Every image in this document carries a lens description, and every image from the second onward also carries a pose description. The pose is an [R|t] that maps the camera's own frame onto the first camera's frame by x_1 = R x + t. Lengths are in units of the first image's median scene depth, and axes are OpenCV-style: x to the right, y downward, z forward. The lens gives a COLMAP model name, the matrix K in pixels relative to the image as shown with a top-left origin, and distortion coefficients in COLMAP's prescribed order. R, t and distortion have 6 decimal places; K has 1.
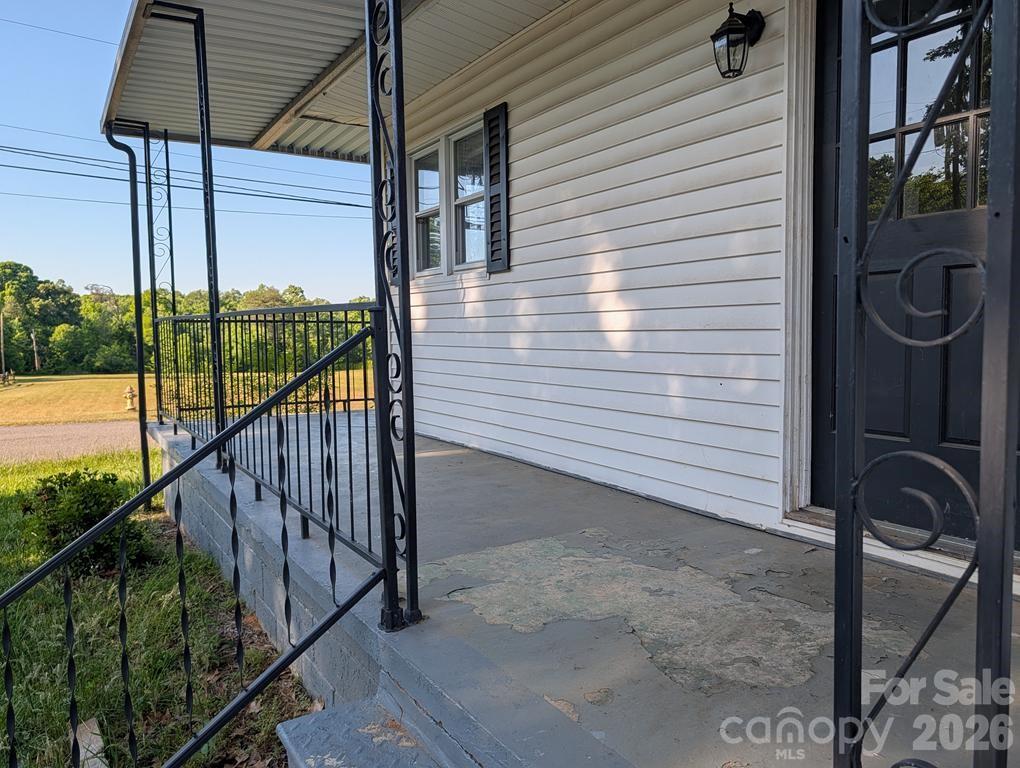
lens RADIAL K [[733.1, 0, 510.0], [0, 733.1, 384.0], [0, 0, 1]] dist [0.022873, 0.003982]
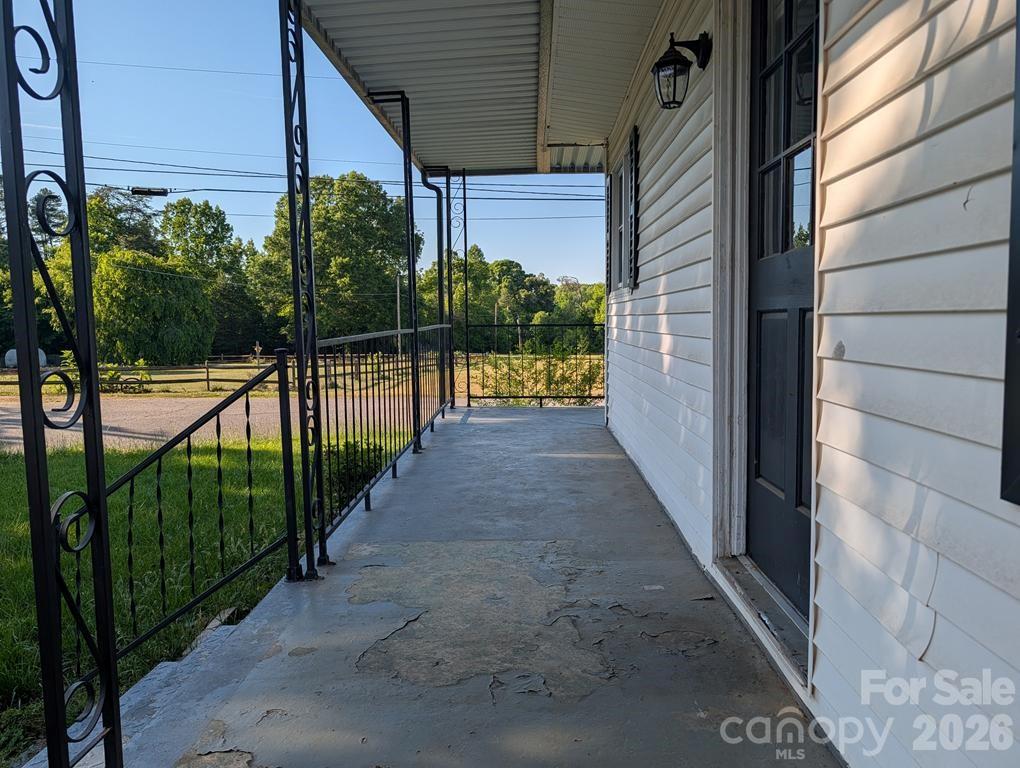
lens RADIAL K [[739.7, 0, 523.2], [0, 739.7, 386.2], [0, 0, 1]] dist [0.005363, 0.001297]
pose [[0.836792, 0.057080, -0.544538, 0.311302], [-0.045372, 0.998359, 0.034927, -0.031687], [0.545638, -0.004520, 0.838009, 0.028087]]
